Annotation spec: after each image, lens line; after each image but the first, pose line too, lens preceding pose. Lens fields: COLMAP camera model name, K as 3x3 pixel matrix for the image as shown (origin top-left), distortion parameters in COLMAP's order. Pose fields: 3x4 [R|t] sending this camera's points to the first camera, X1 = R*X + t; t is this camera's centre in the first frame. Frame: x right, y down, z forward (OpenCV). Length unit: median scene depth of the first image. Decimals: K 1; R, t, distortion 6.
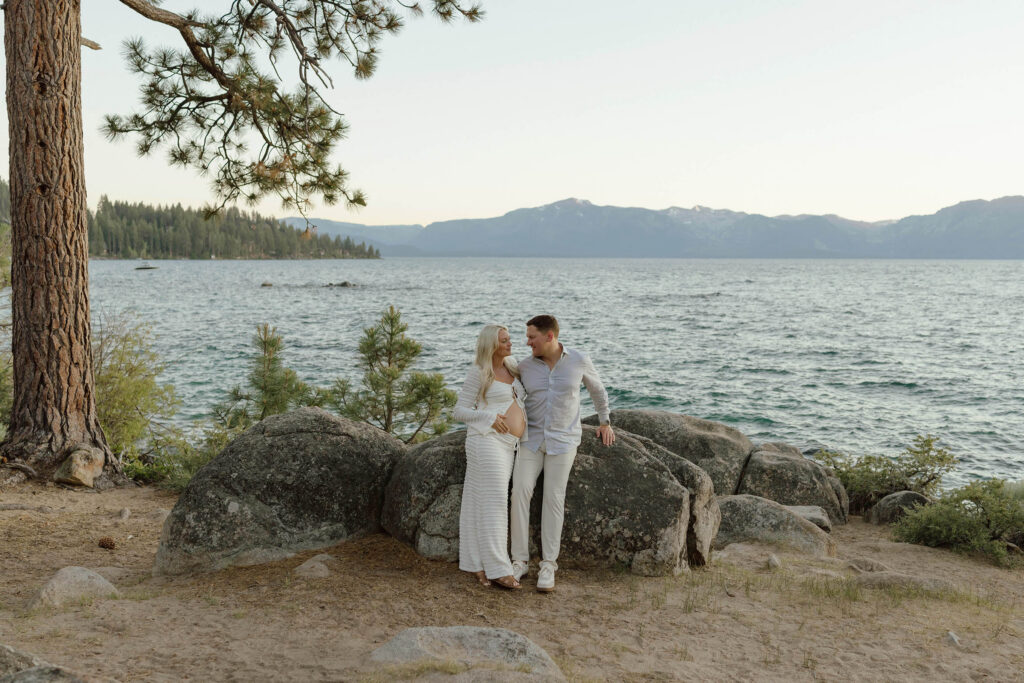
lens RADIAL K [[1090.0, 0, 512.0], [0, 1090.0, 341.5], [0, 0, 1]] dist [0.013355, 0.014145]
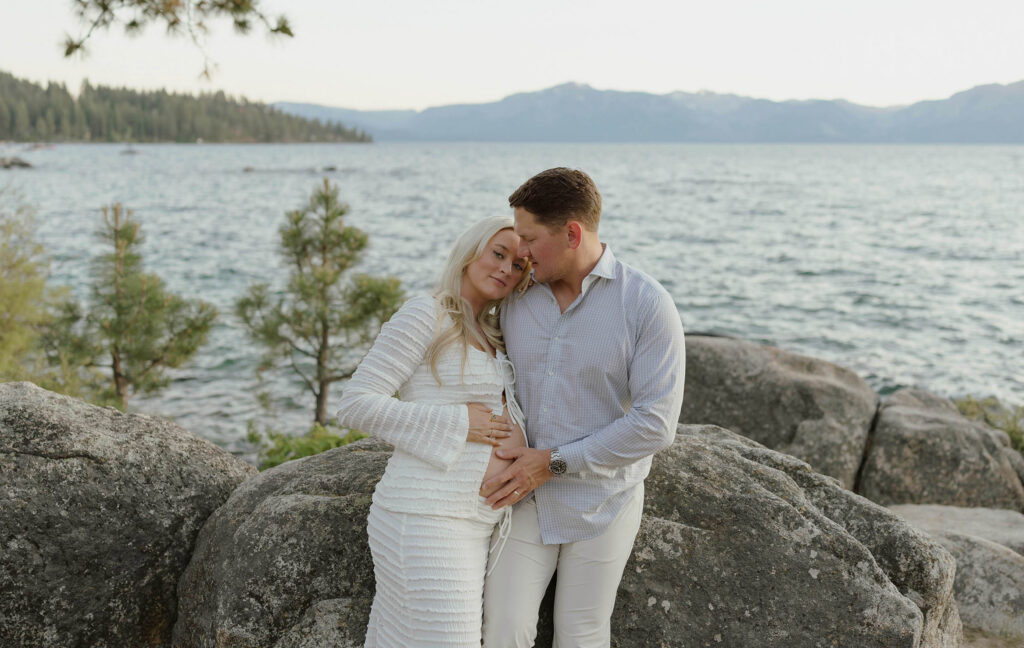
lens RADIAL K [[1185.5, 0, 512.0], [0, 1185.5, 324.0], [0, 0, 1]] dist [0.006962, -0.000406]
pose [[0.999995, 0.000212, 0.003100, 0.006761], [-0.000457, 0.996870, 0.079054, -0.000441], [-0.003074, -0.079055, 0.996866, 0.337716]]
